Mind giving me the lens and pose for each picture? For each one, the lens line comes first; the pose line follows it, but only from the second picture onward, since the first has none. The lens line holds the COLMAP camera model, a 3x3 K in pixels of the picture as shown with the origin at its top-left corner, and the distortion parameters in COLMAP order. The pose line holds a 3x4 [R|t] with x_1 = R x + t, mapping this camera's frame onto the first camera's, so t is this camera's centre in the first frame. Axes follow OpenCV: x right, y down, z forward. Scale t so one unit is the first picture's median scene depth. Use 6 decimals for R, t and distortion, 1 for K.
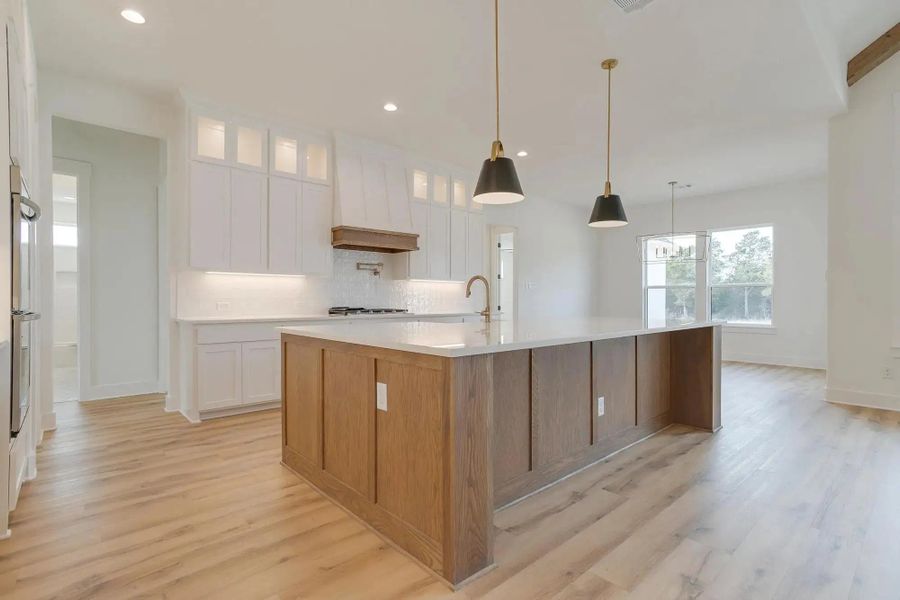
lens RADIAL K [[440.3, 0, 450.0], [0, 440.3, 300.0], [0, 0, 1]] dist [-0.020393, 0.000073]
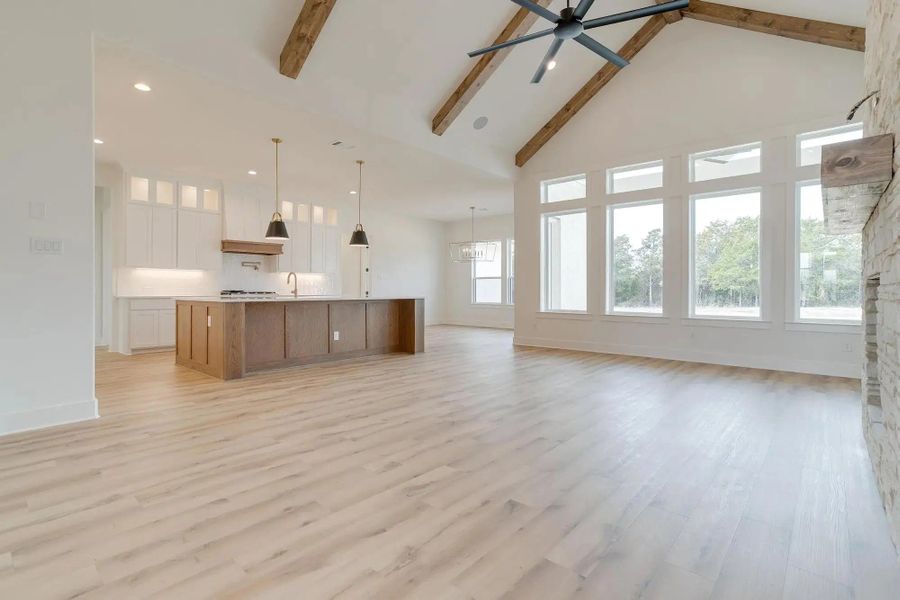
lens RADIAL K [[434.2, 0, 447.2], [0, 434.2, 288.0], [0, 0, 1]] dist [-0.004398, -0.000186]
pose [[0.993774, 0.002967, 0.111373, 0.406697], [-0.002584, 0.999990, -0.003583, 0.013455], [-0.111383, 0.003273, 0.993772, -0.719441]]
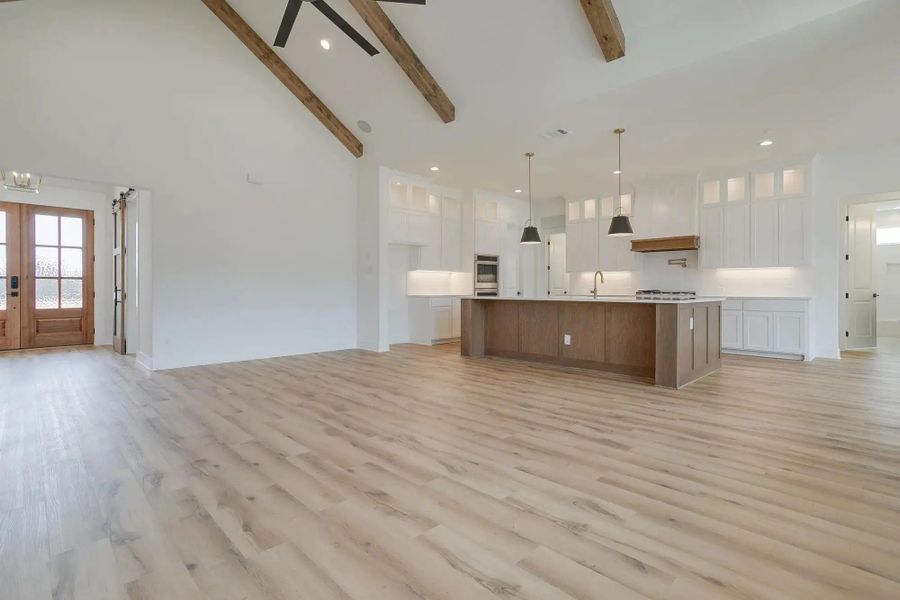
lens RADIAL K [[434.2, 0, 447.2], [0, 434.2, 288.0], [0, 0, 1]] dist [-0.004398, -0.000186]
pose [[0.066936, -0.000652, -0.997757, 1.413584], [-0.000027, 1.000000, -0.000655, 0.011157], [0.997757, 0.000071, 0.066936, 0.215197]]
